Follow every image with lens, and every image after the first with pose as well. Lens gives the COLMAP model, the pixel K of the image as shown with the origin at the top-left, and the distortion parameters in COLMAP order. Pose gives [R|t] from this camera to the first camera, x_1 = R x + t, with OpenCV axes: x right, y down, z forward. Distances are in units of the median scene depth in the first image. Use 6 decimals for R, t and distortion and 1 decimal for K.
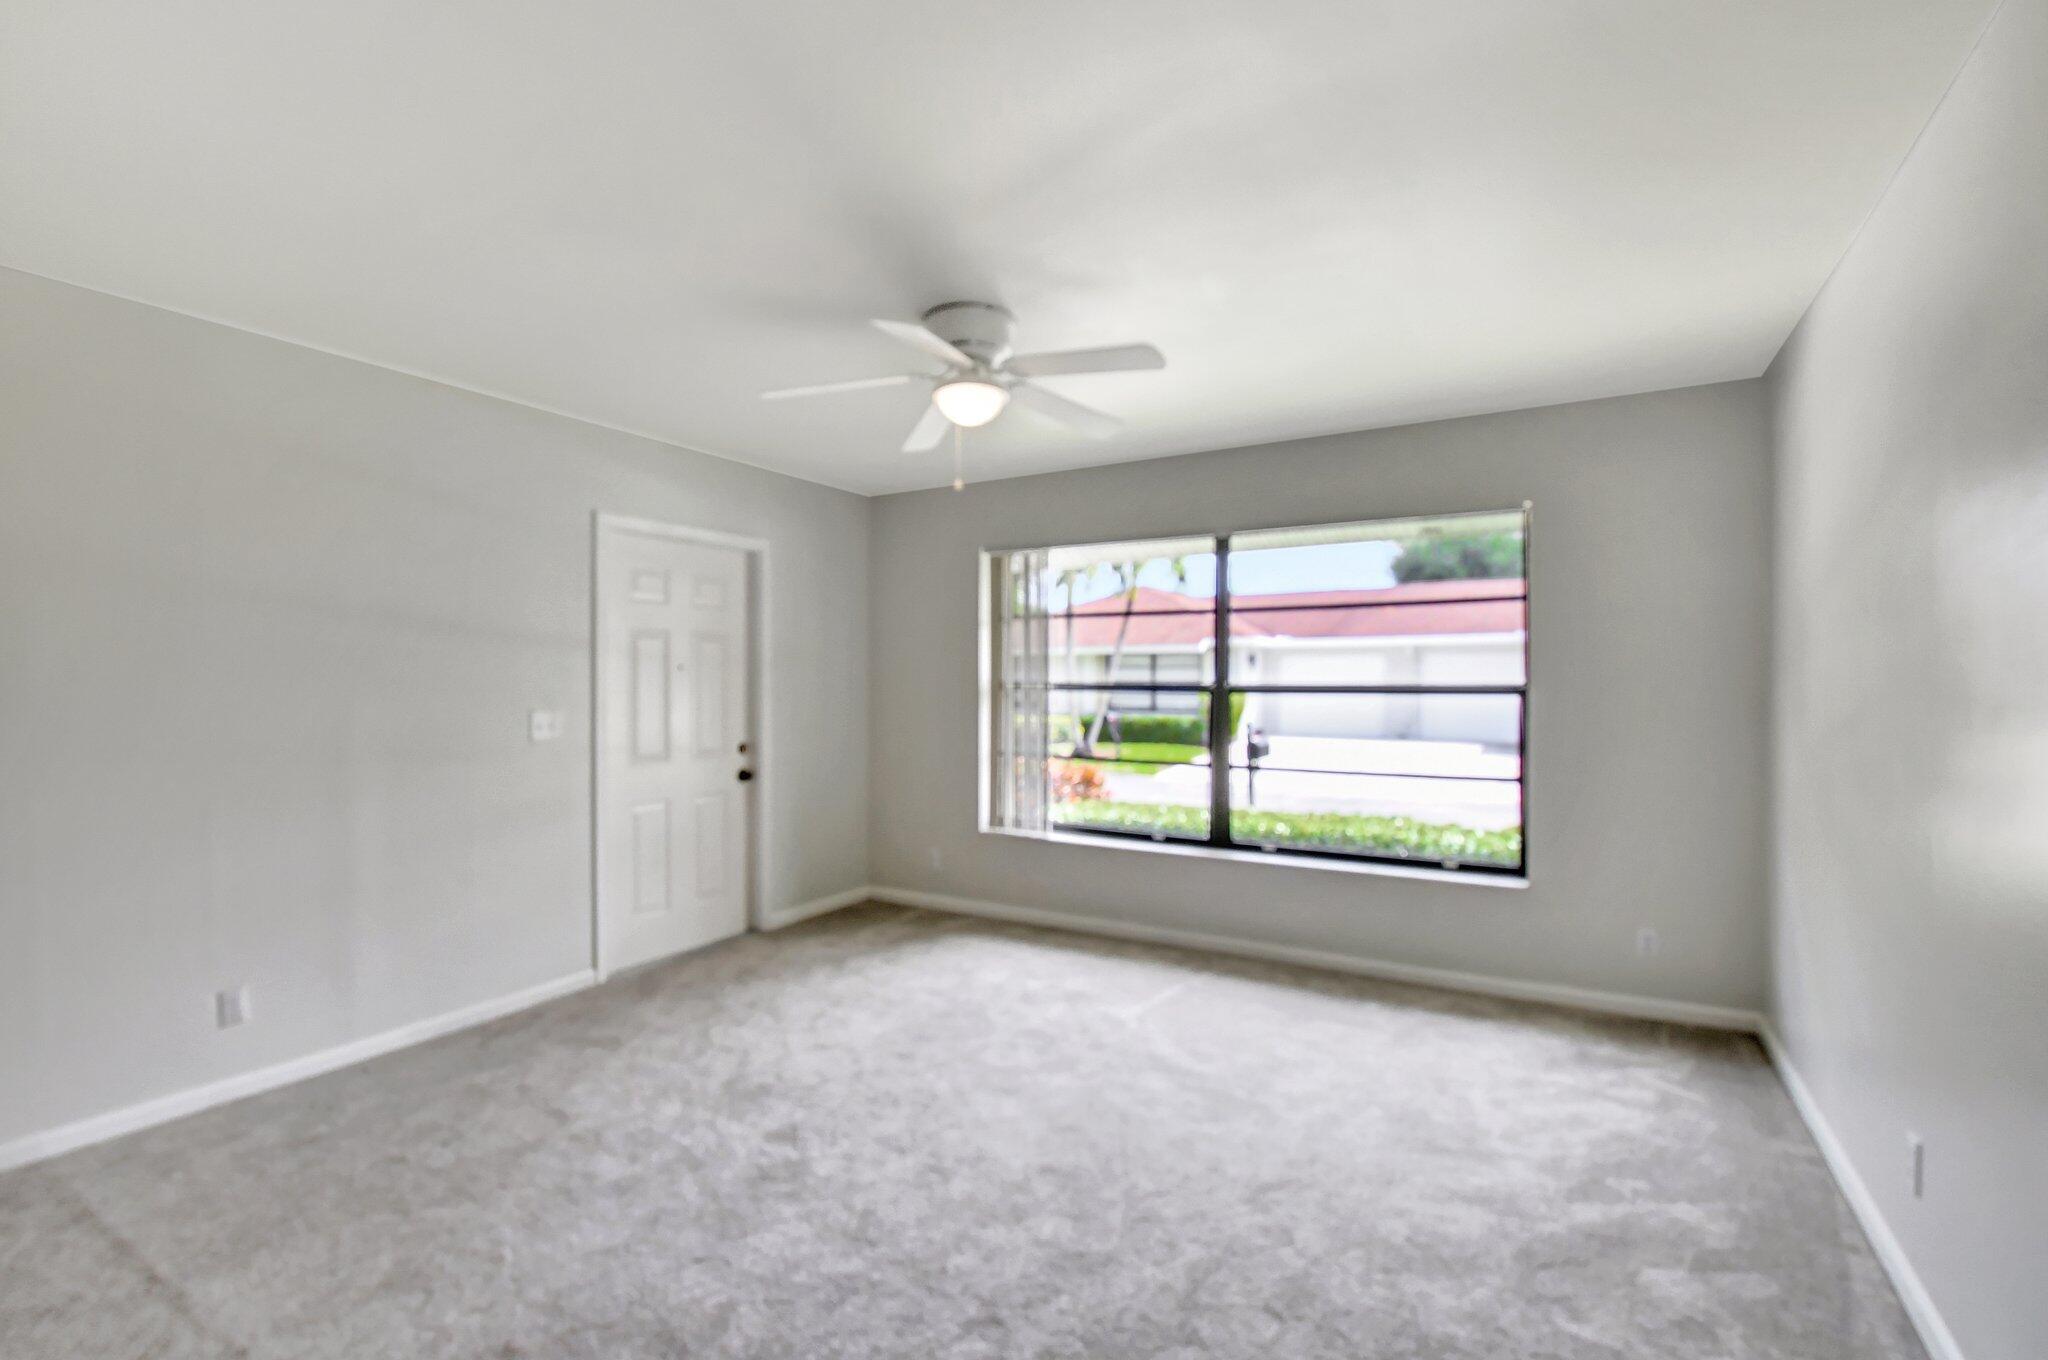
lens RADIAL K [[950.3, 0, 976.9], [0, 950.3, 681.0], [0, 0, 1]] dist [0.002503, -0.008220]
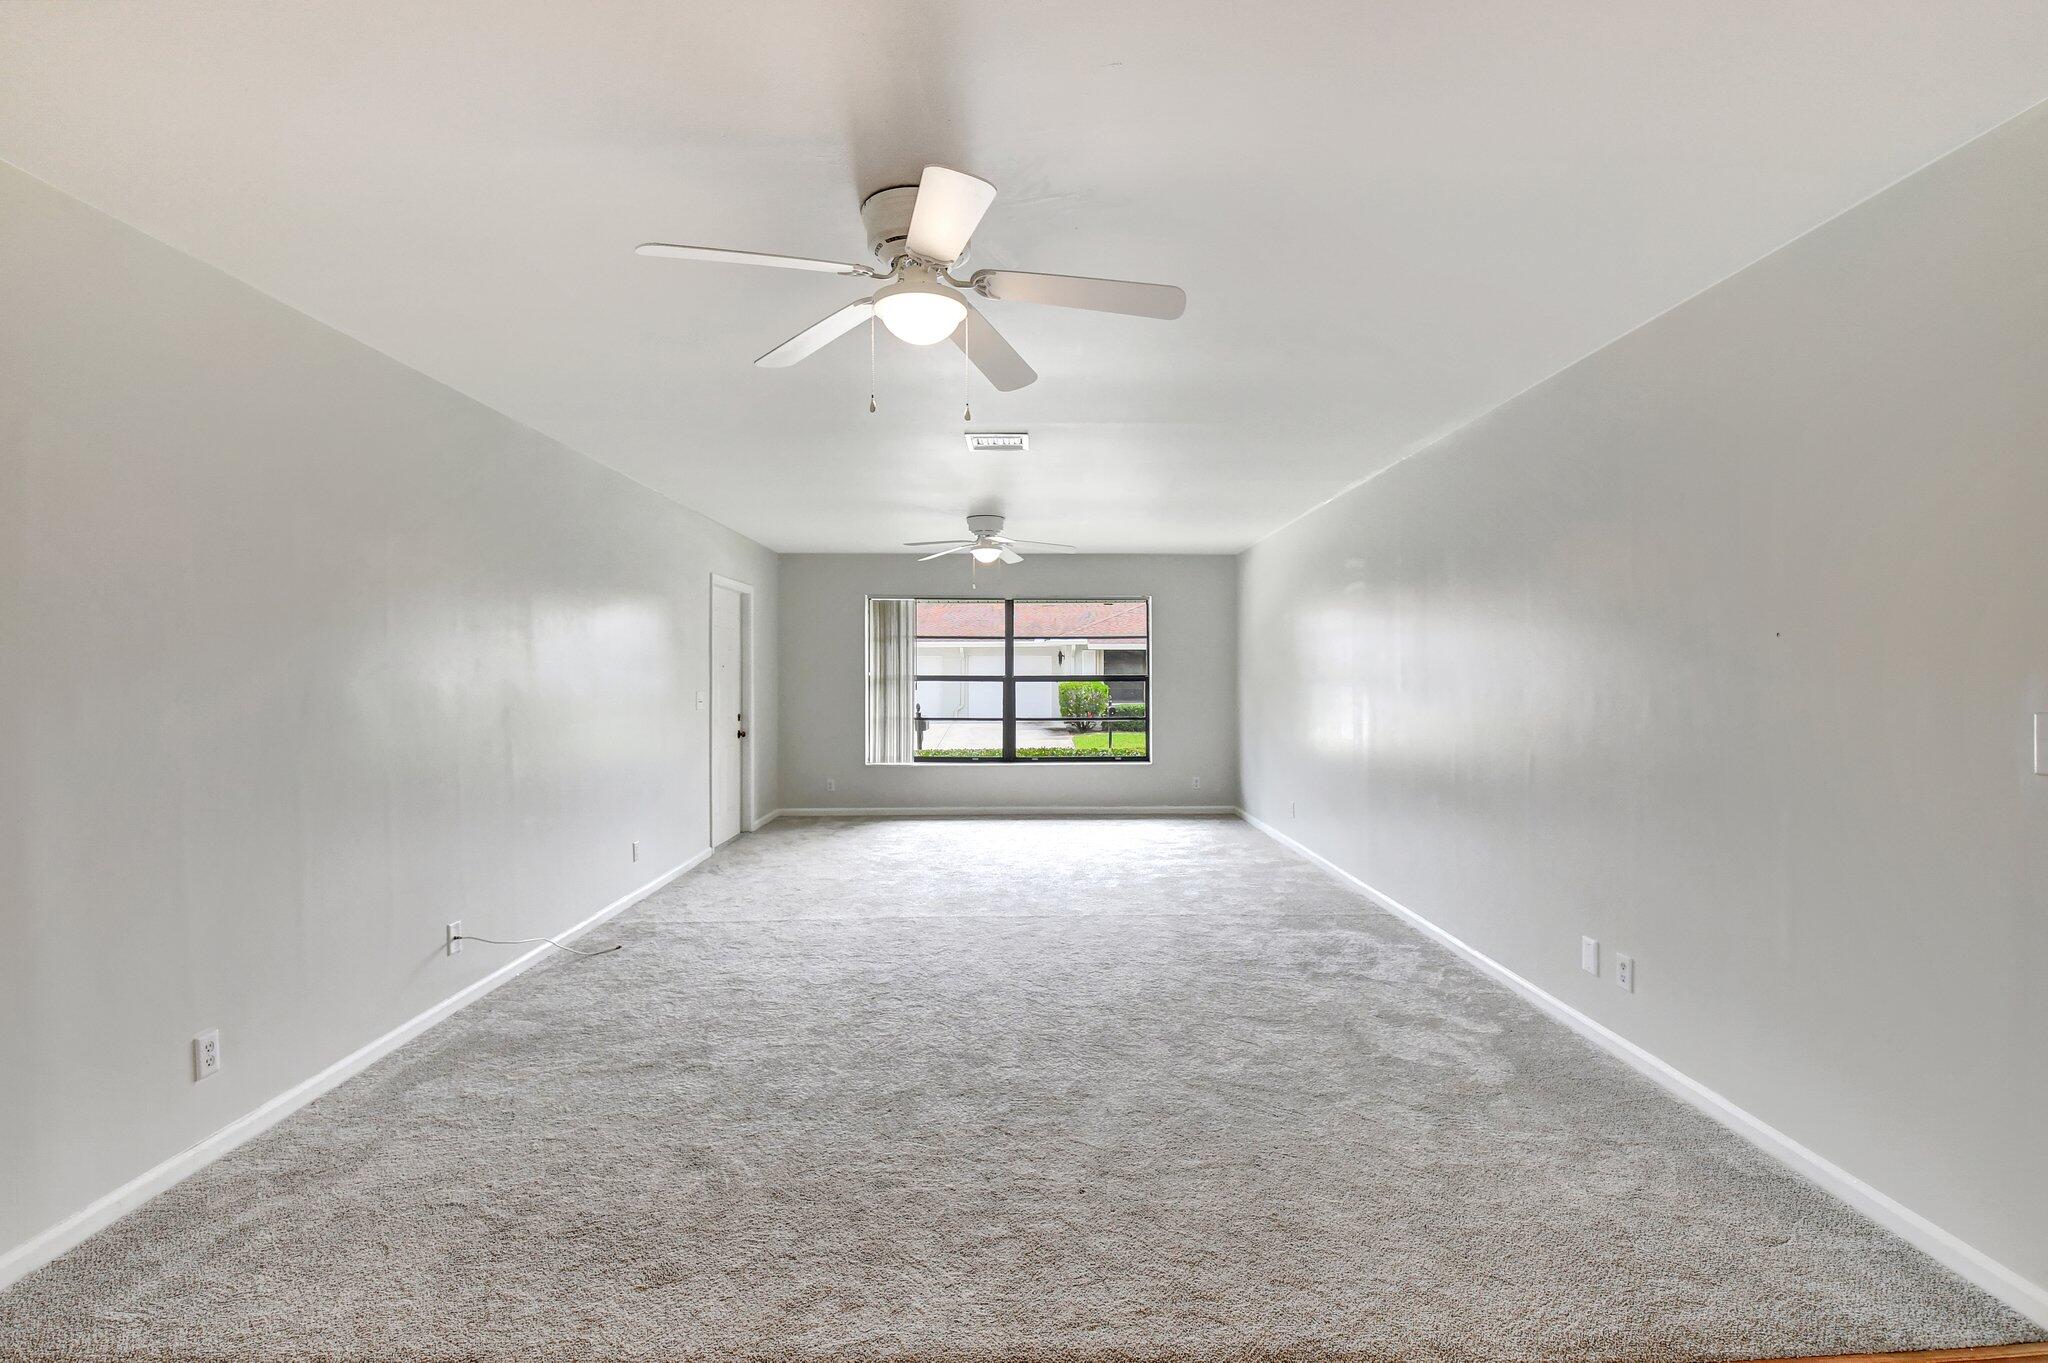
lens RADIAL K [[907.0, 0, 1032.6], [0, 907.0, 664.2], [0, 0, 1]] dist [0.032500, -0.032638]
pose [[0.845585, 0.003595, 0.533829, -0.679943], [0.002022, 0.999949, -0.009938, -0.001298], [-0.533837, 0.009483, 0.845534, -0.571634]]
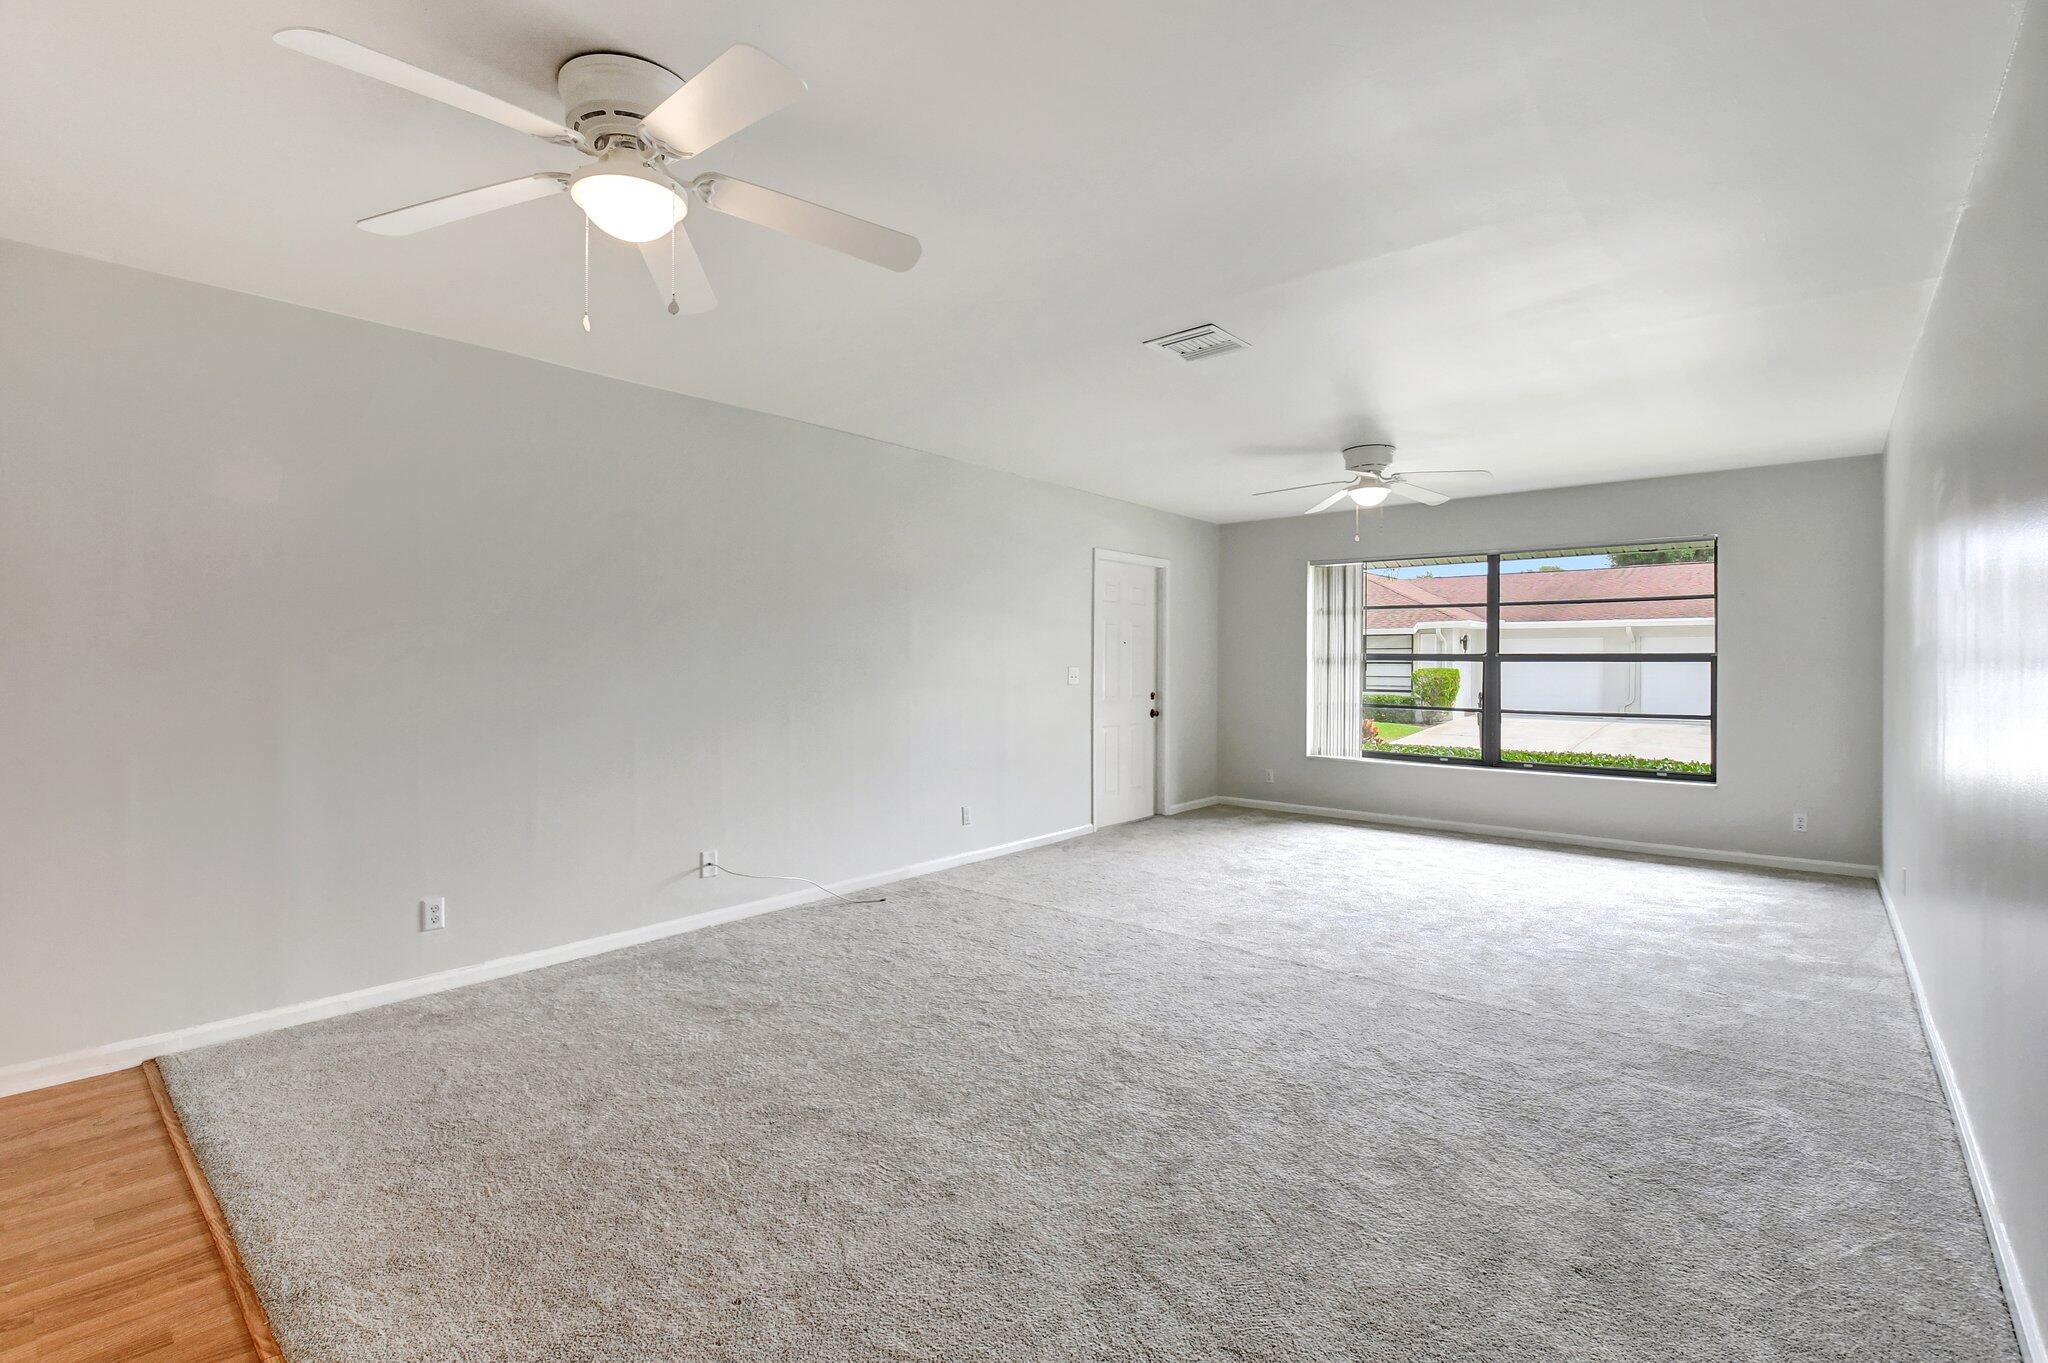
lens RADIAL K [[915.3, 0, 1021.6], [0, 915.3, 653.1], [0, 0, 1]] dist [0.029228, -0.032248]
pose [[0.987945, 0.001809, -0.154795, -0.239792], [-0.003275, 0.999952, -0.009222, 0.017412], [0.154771, 0.009618, 0.987904, -0.519891]]
